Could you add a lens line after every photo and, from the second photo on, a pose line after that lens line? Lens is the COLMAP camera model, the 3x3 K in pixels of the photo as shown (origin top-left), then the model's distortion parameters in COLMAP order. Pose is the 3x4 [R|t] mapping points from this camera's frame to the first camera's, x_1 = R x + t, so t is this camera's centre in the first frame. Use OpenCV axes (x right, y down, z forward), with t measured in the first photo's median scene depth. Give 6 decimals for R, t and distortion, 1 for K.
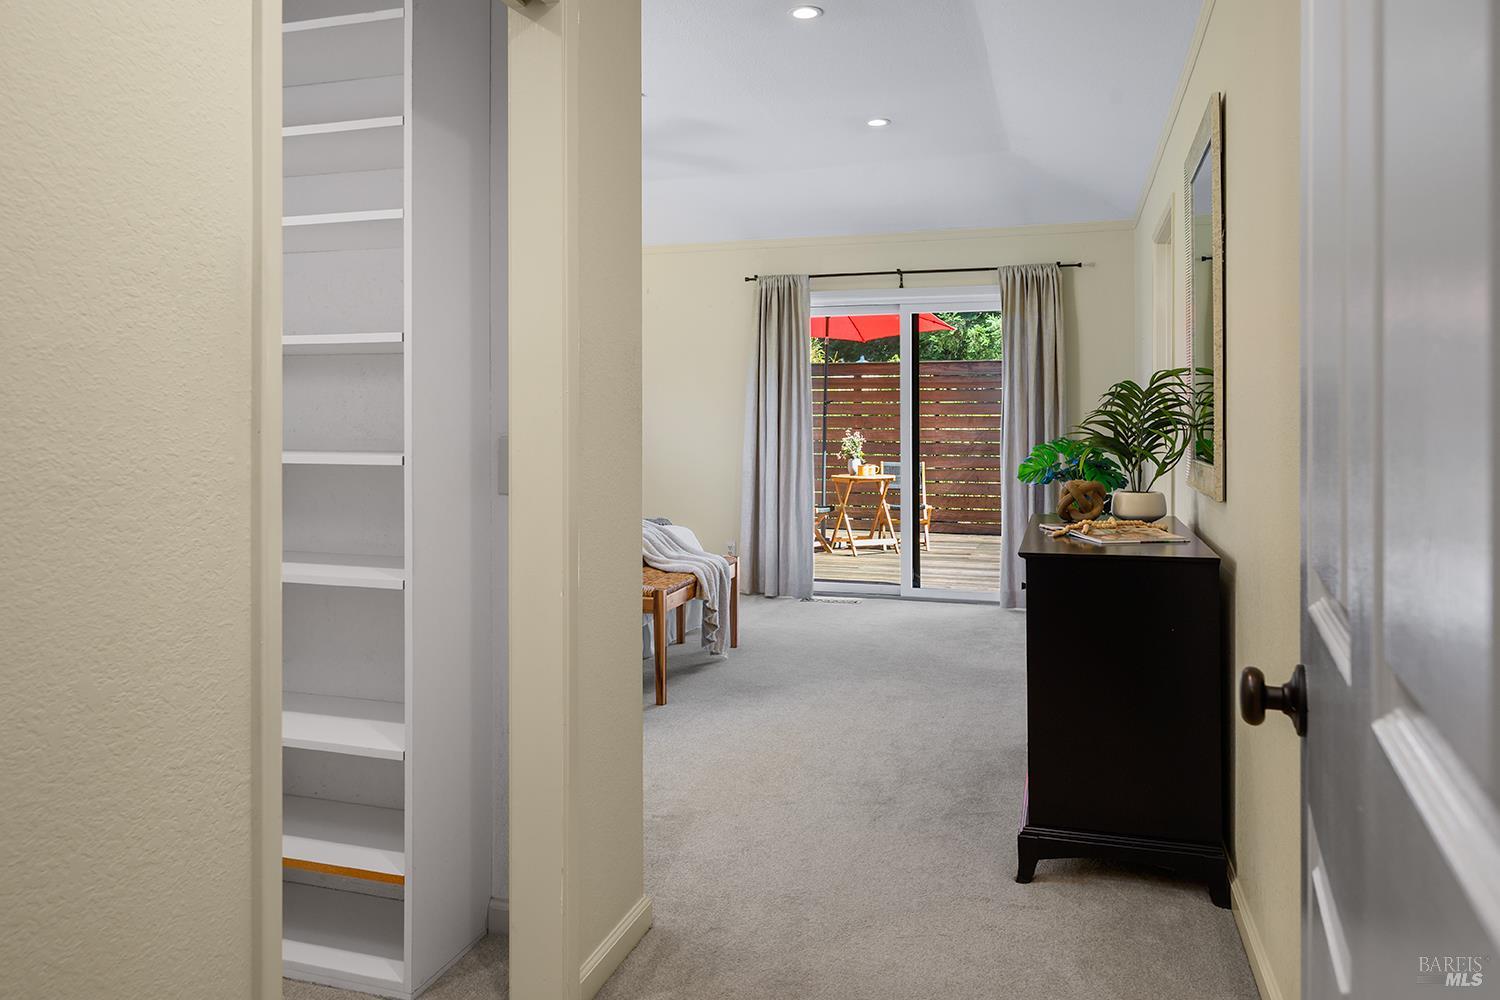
lens RADIAL K [[1077.2, 0, 750.0], [0, 1077.2, 424.9], [0, 0, 1]] dist [0.004500, -0.000284]
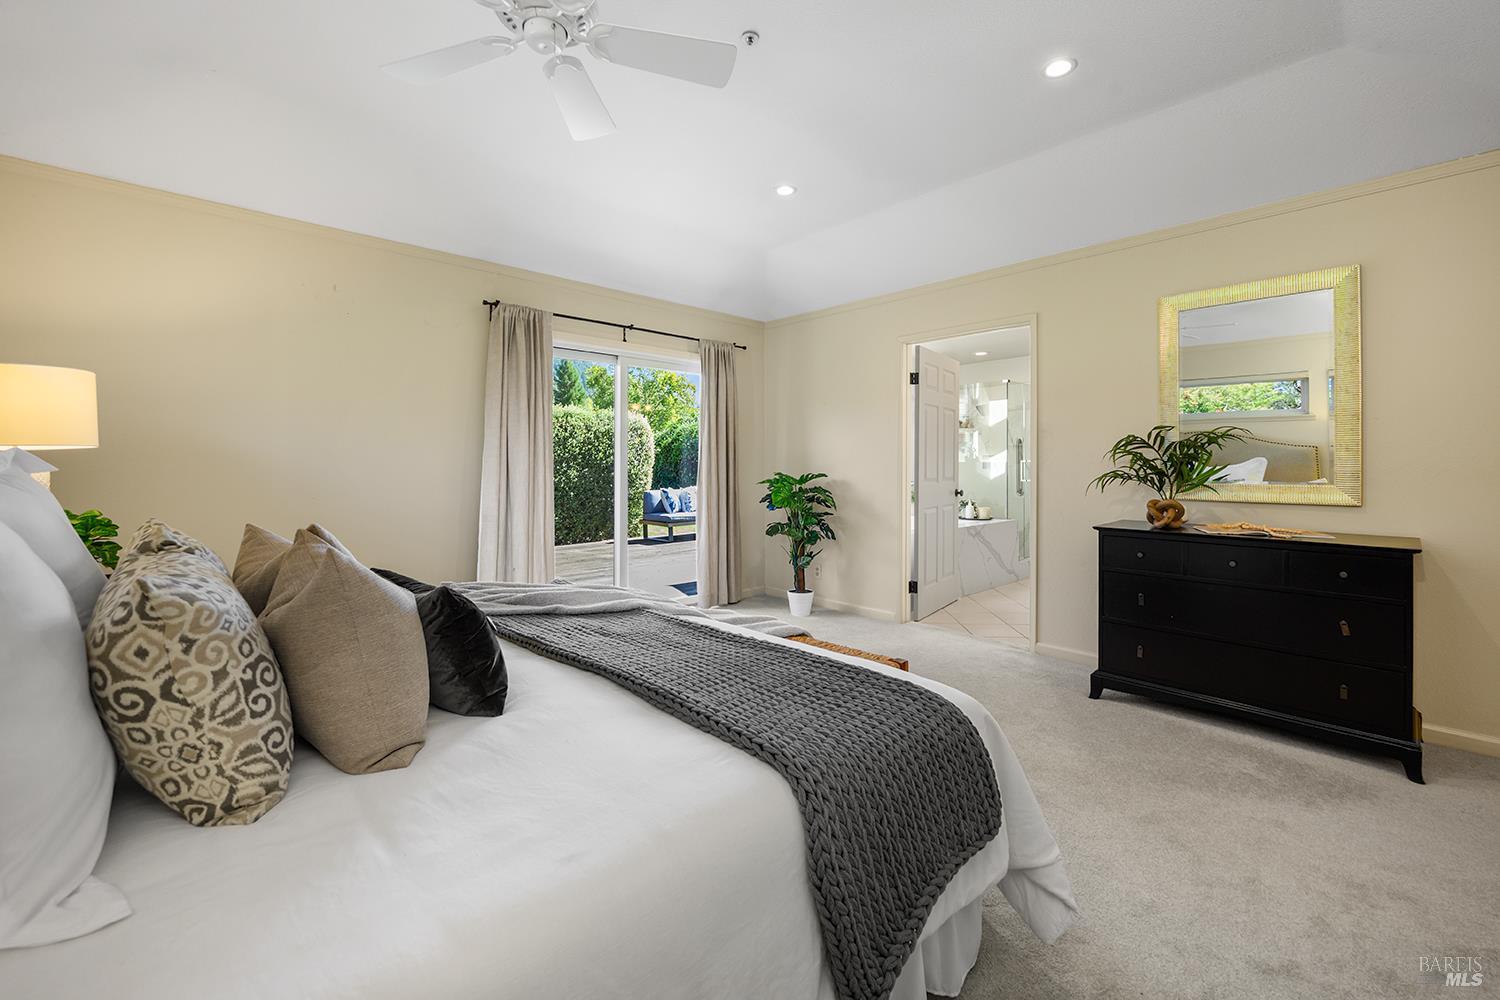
lens RADIAL K [[619.4, 0, 751.2], [0, 619.4, 465.2], [0, 0, 1]] dist [-0.000789, -0.000012]
pose [[0.488462, 0.001759, 0.872583, -0.265398], [-0.002043, 0.999998, -0.000873, 0.001386], [-0.872583, -0.001356, 0.488465, 0.420217]]
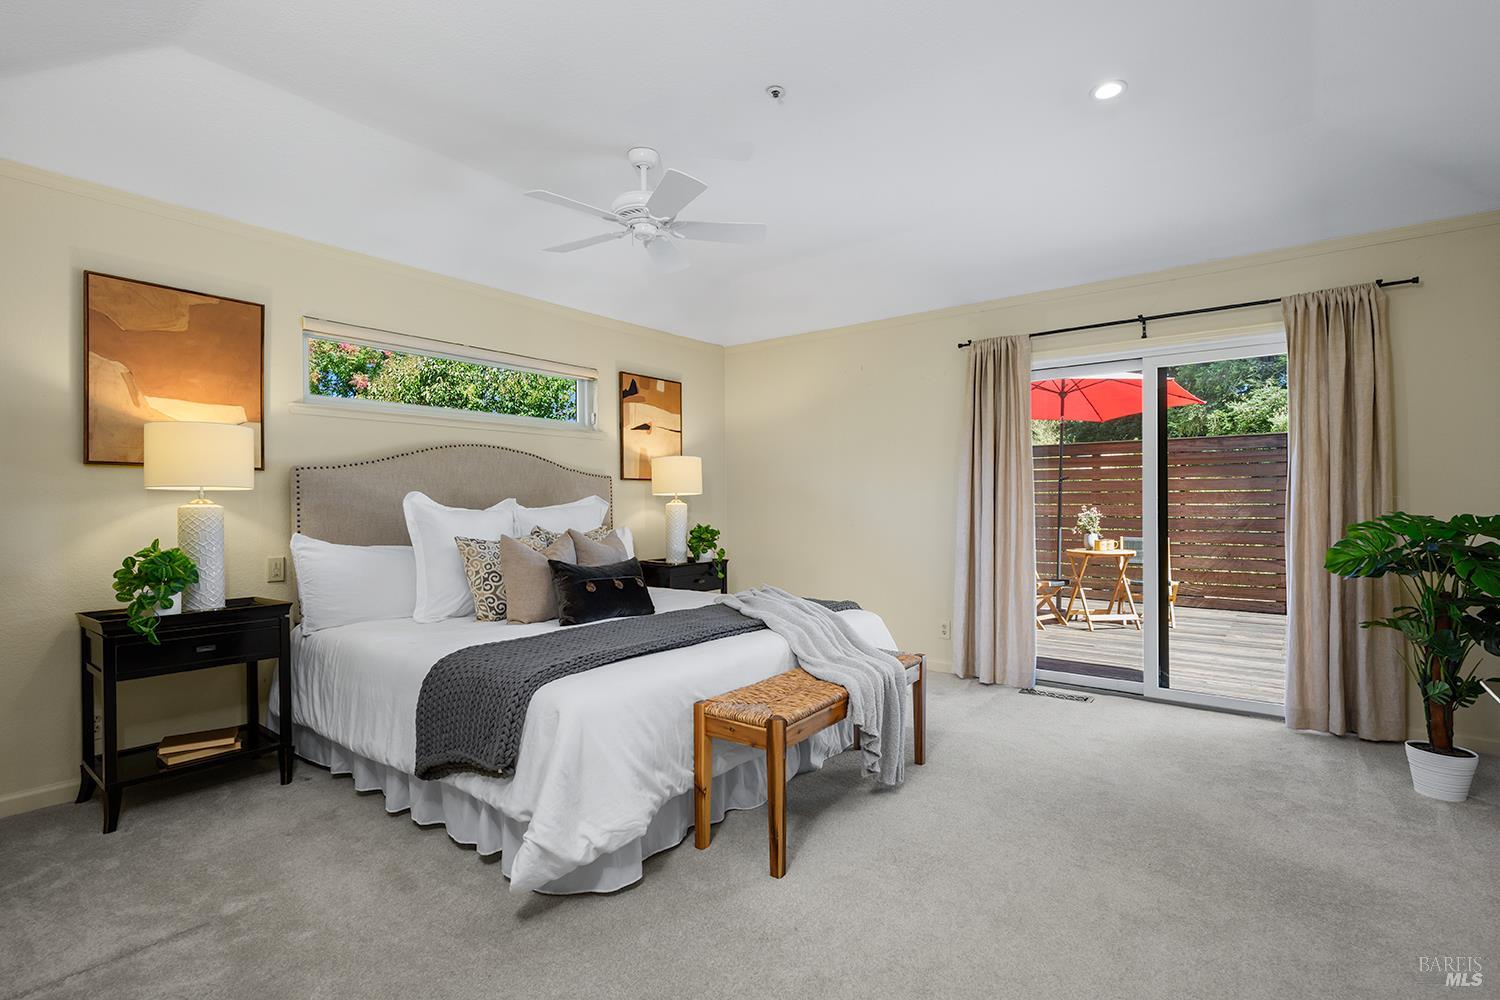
lens RADIAL K [[719.2, 0, 747.7], [0, 719.2, 509.0], [0, 0, 1]] dist [-0.002660, -0.000272]
pose [[0.935353, -0.001964, -0.353710, 0.034966], [0.004180, 0.999976, 0.005501, 0.003260], [0.353691, -0.006624, 0.935339, 0.260030]]
